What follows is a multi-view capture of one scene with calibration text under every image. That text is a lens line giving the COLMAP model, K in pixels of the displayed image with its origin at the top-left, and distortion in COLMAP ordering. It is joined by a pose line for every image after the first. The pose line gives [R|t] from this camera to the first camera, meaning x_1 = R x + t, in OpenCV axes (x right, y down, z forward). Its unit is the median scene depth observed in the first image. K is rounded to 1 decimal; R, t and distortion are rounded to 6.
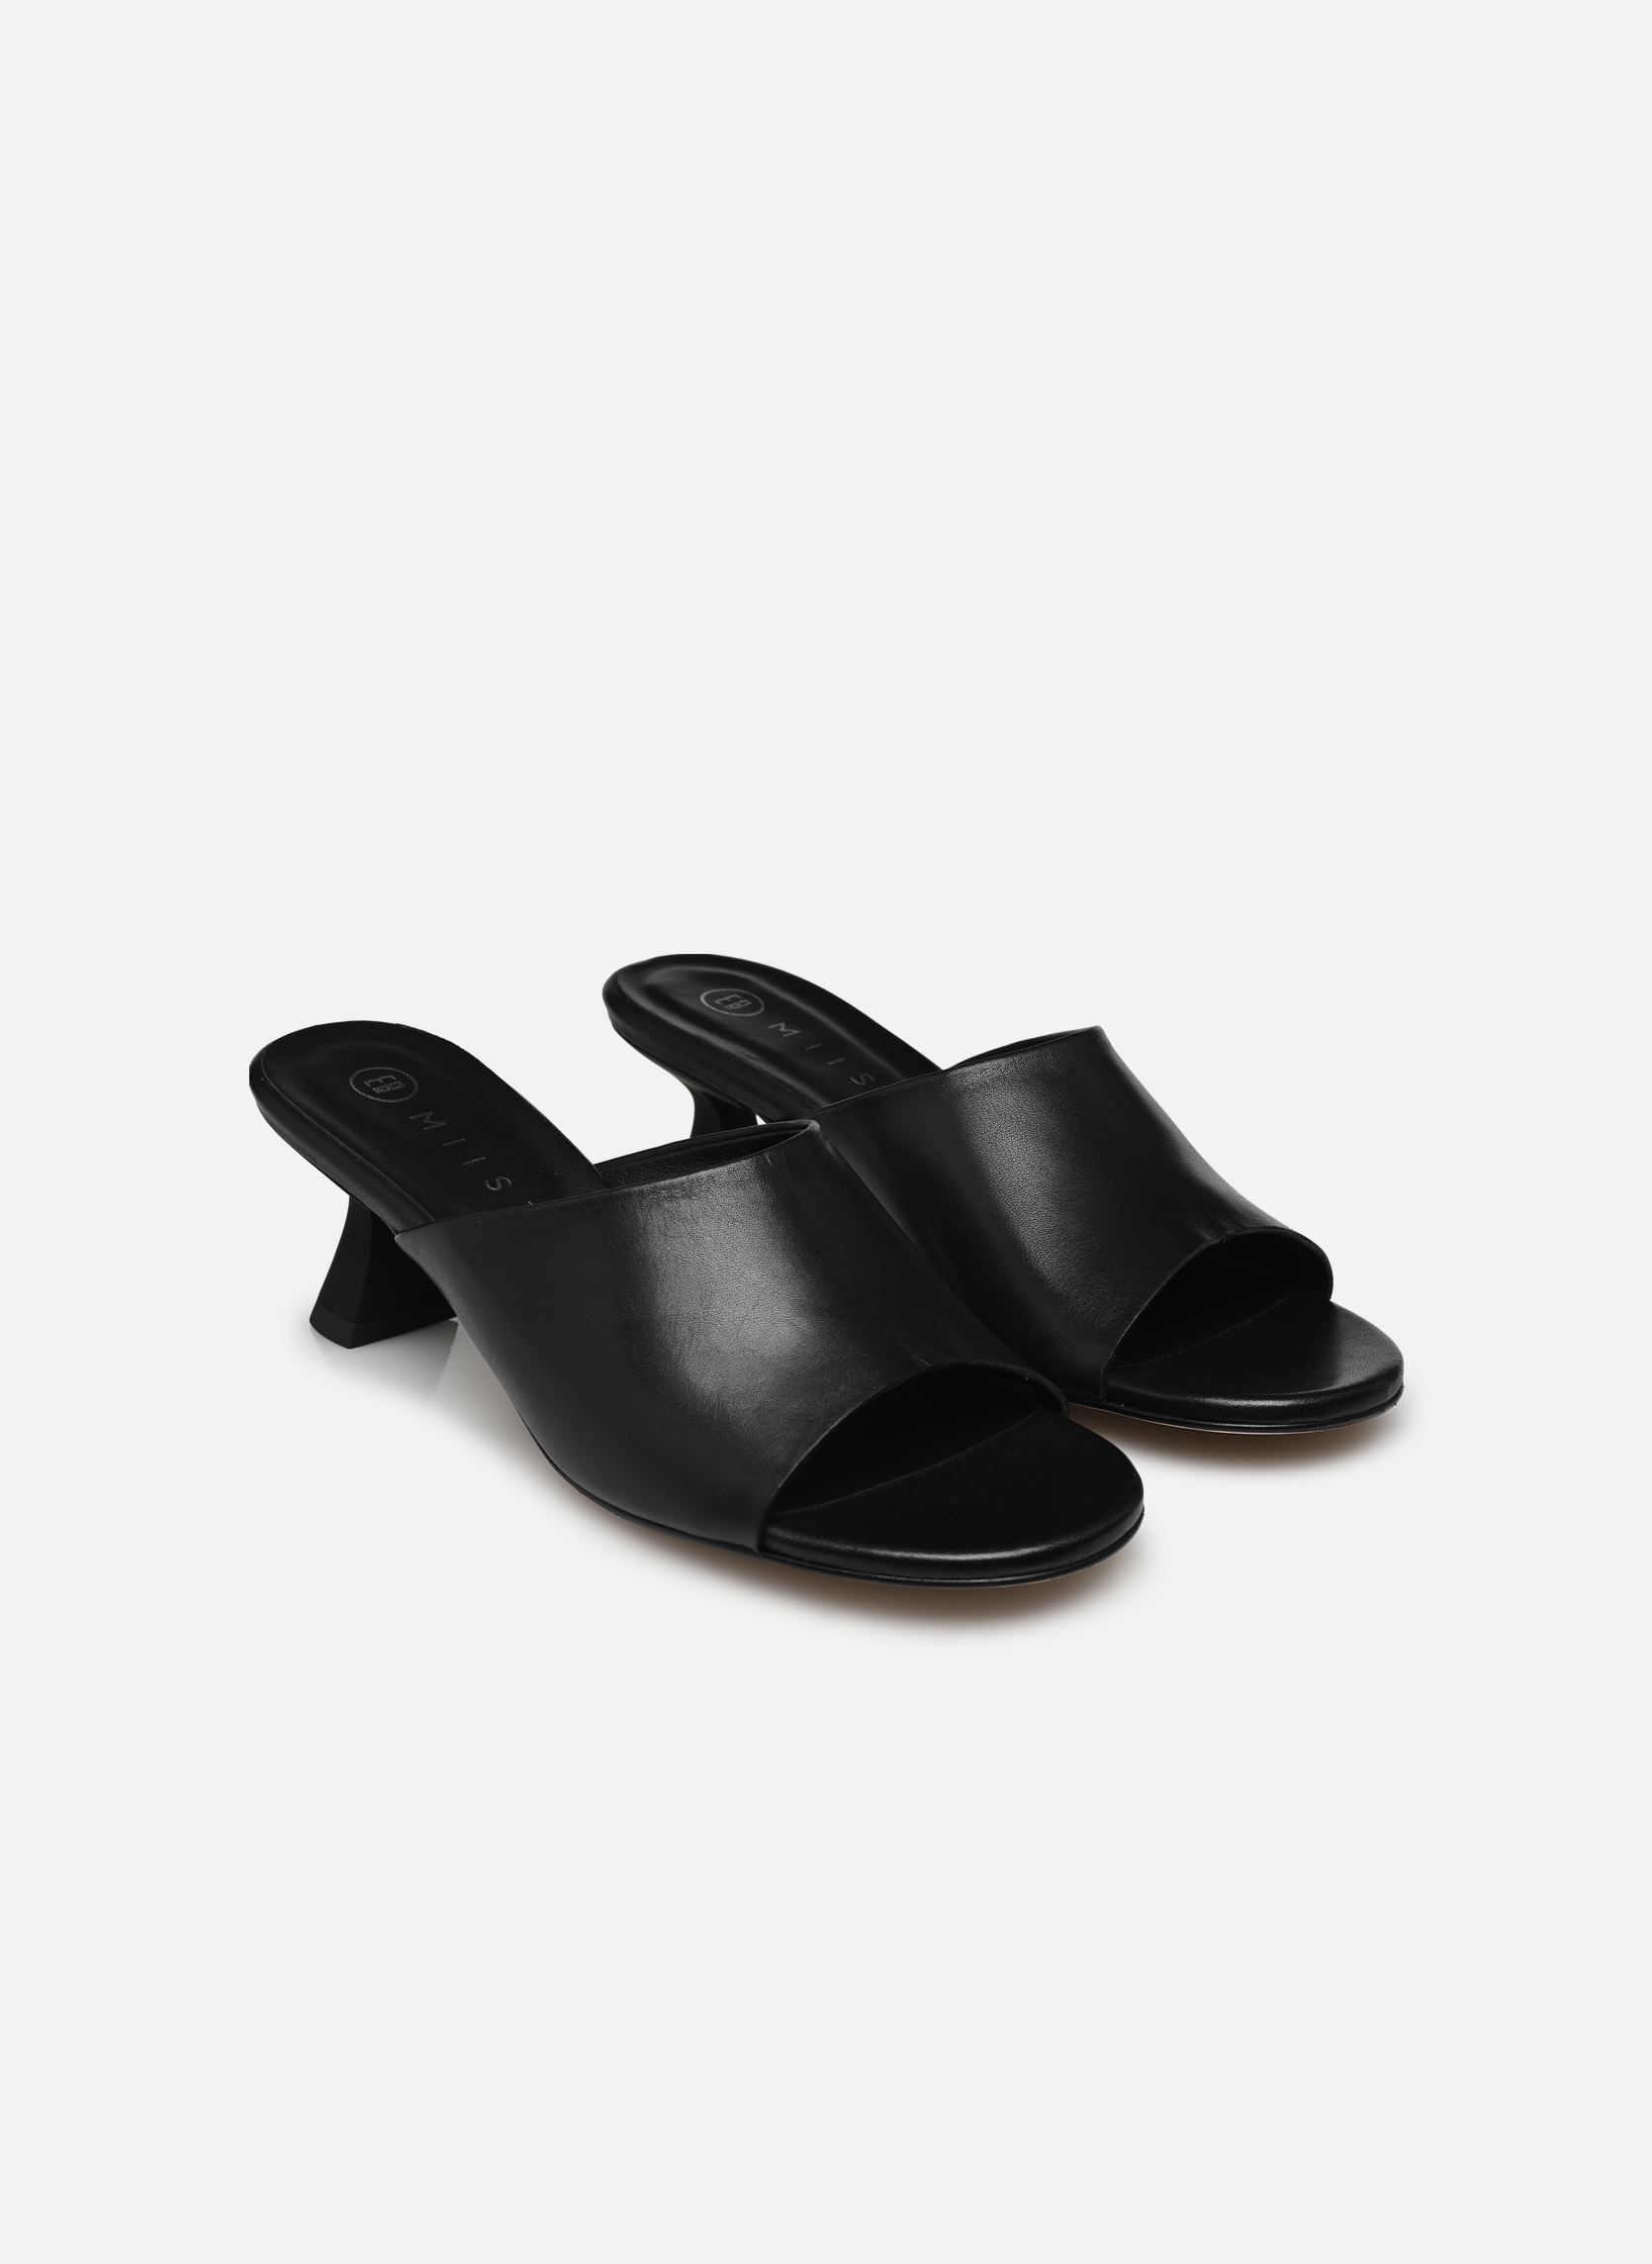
lens RADIAL K [[7347.0, 0, 819.3], [0, 7347.0, 1135.2], [0, 0, 1]] dist [-0.754482, 0.000000]
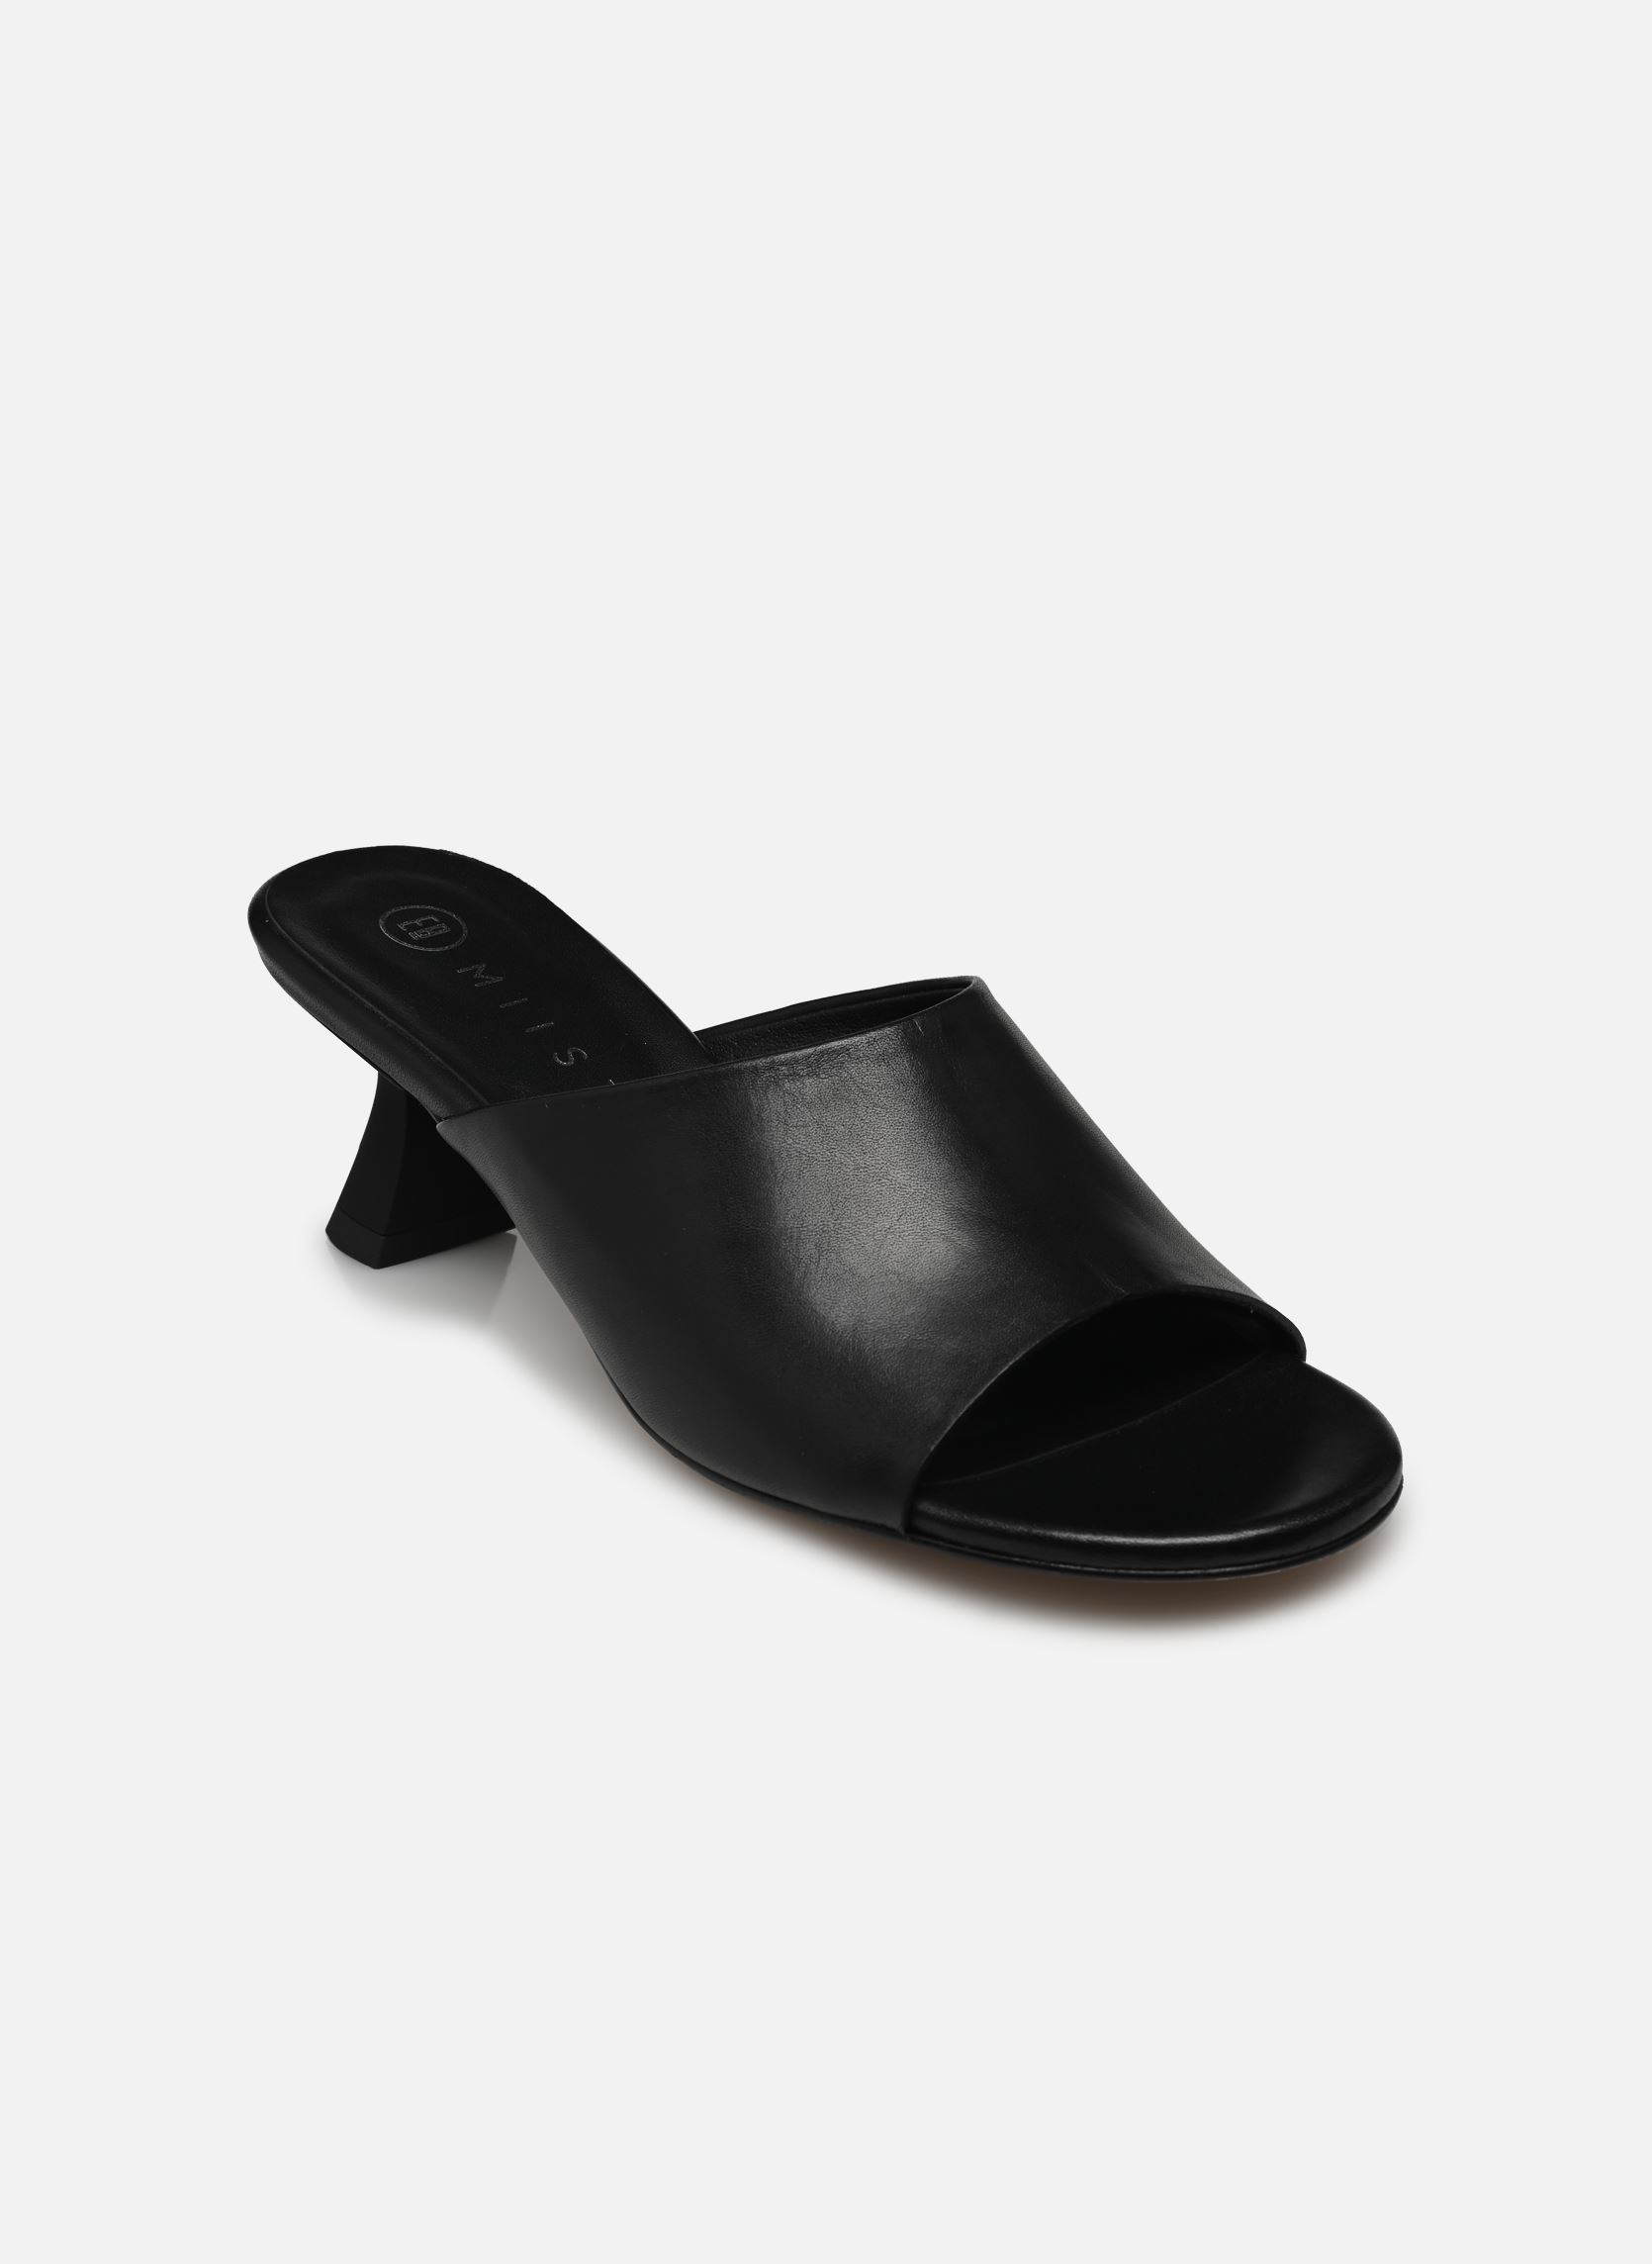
lens RADIAL K [[7347.0, 0, 835.2], [0, 7347.0, 1123.3], [0, 0, 1]] dist [-0.754482, 0.000000]
pose [[0.999989, 0.004144, -0.002203, -0.014093], [-0.004112, 0.999890, 0.014270, 0.002469], [0.002262, -0.014261, 0.999896, 0.225486]]
